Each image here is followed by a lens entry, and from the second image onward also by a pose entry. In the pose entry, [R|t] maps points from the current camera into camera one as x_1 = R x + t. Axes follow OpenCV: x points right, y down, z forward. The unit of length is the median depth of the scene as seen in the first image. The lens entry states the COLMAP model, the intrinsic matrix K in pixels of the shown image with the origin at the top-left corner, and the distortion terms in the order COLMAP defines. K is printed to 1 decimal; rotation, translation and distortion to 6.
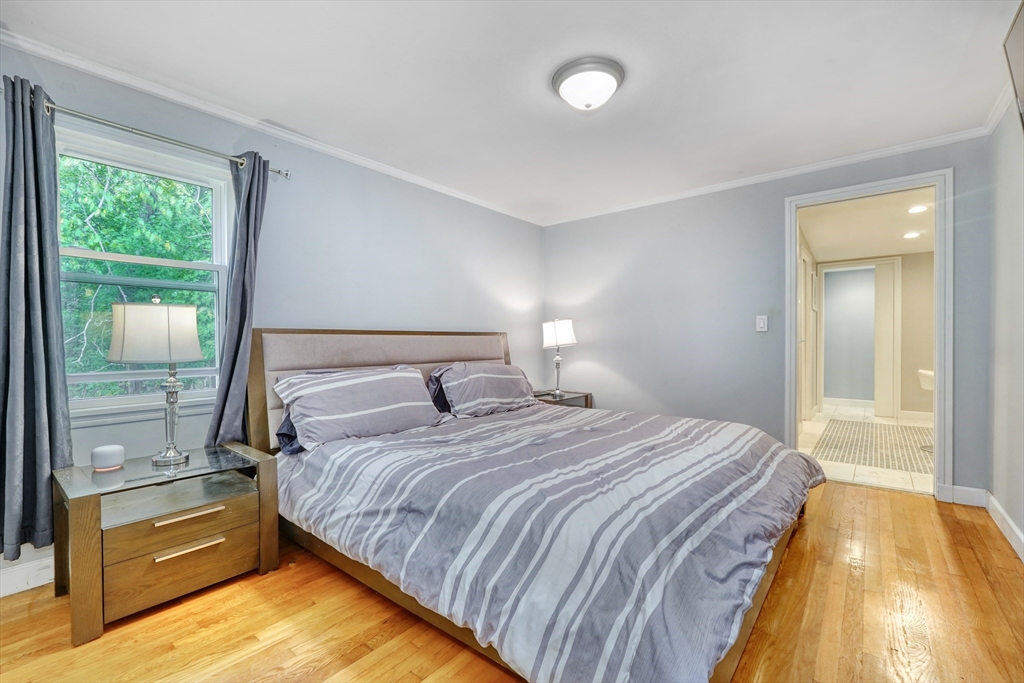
lens RADIAL K [[440.2, 0, 512.0], [0, 440.2, 341.5], [0, 0, 1]] dist [-0.001032, 0.000037]
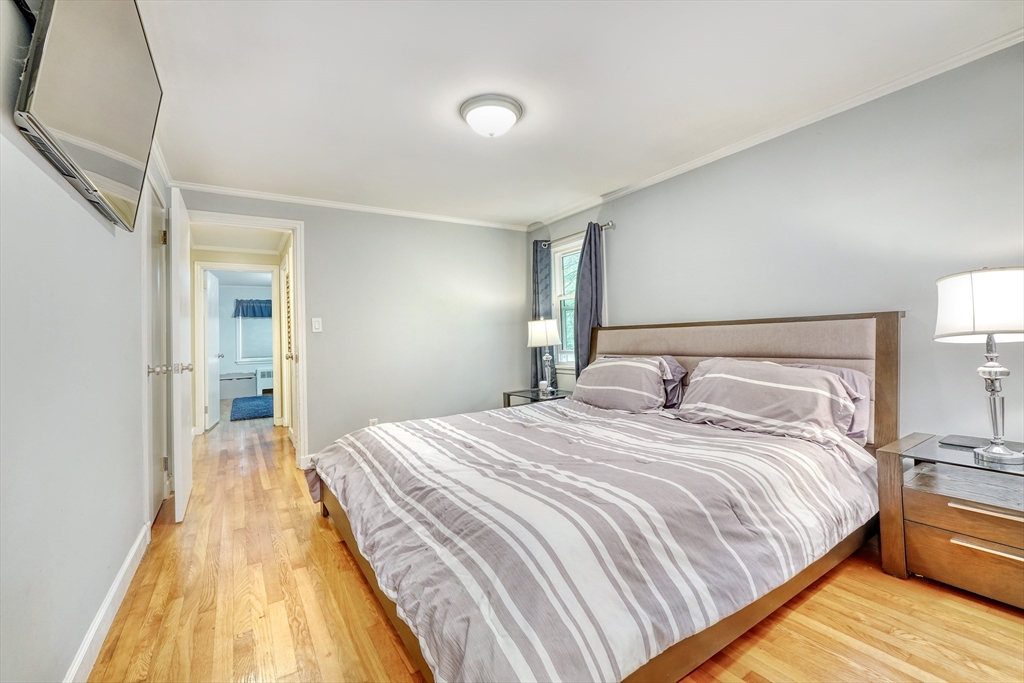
lens RADIAL K [[430.4, 0, 514.0], [0, 430.4, 326.0], [0, 0, 1]] dist [-0.001131, -0.000066]
pose [[-0.308653, -0.012005, -0.951099, 0.928976], [0.031887, 0.999228, -0.022961, -0.007149], [0.950640, -0.037415, -0.308032, 1.066460]]
